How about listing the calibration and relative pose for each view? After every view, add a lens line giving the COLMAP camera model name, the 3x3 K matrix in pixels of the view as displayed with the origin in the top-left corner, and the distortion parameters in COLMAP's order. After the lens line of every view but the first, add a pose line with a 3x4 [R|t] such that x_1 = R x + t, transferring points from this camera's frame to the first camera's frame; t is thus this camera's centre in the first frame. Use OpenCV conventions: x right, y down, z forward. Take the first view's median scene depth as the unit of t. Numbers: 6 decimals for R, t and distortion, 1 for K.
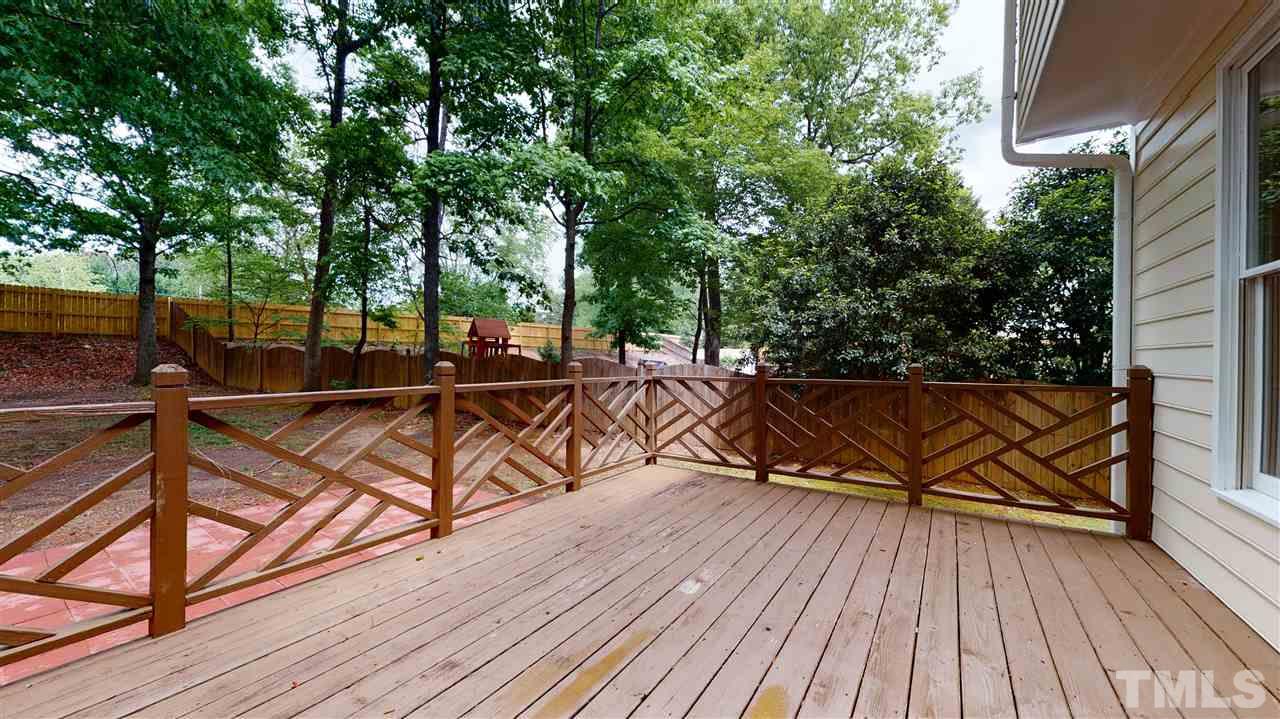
lens RADIAL K [[467.5, 0, 640.3], [0, 467.5, 361.8], [0, 0, 1]] dist [-0.000536, 0.000012]
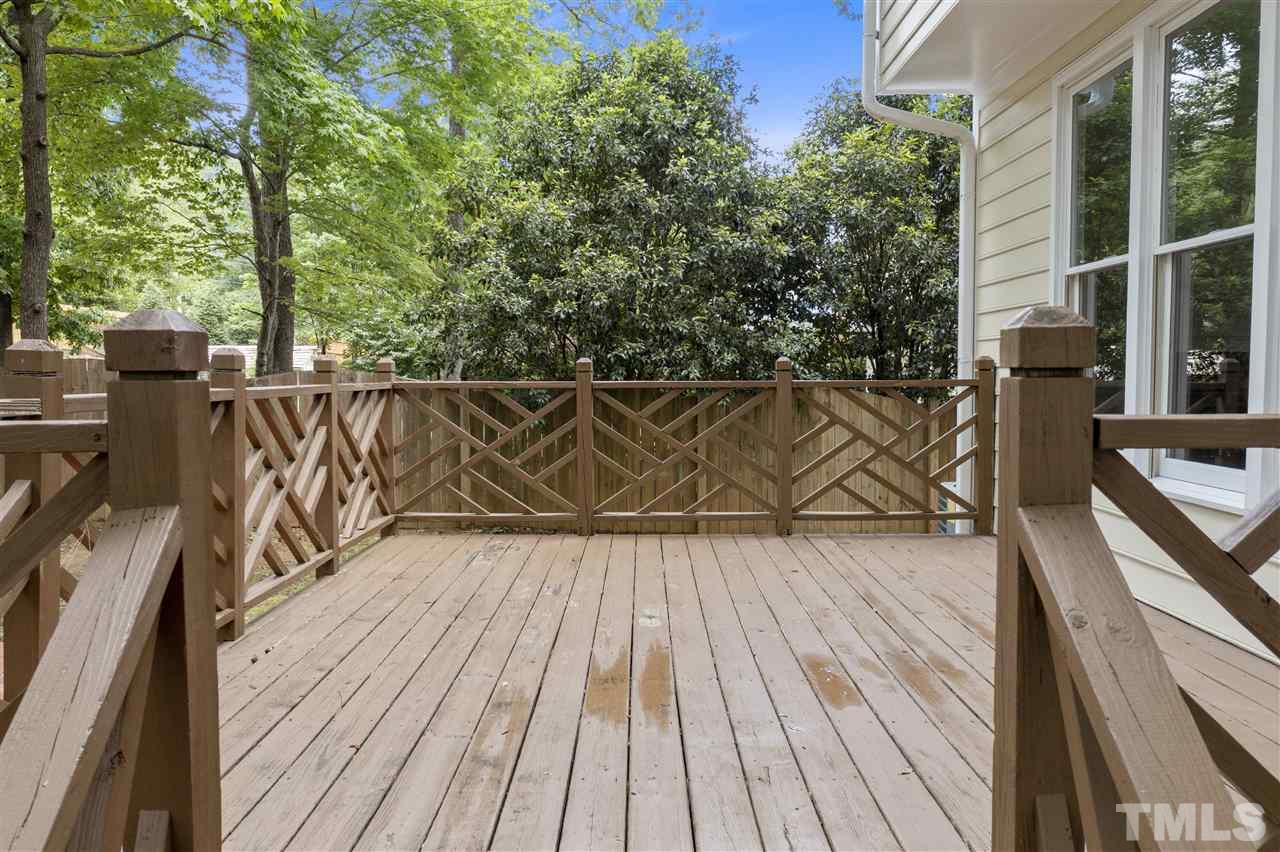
lens RADIAL K [[1041.3, 0, 638.4], [0, 1041.3, 407.2], [0, 0, 1]] dist [0.009597, 0.003333]
pose [[0.831683, -0.025488, 0.554665, -0.596181], [0.010917, 0.999503, 0.029559, 0.035766], [-0.555143, -0.018529, 0.831548, -0.322250]]
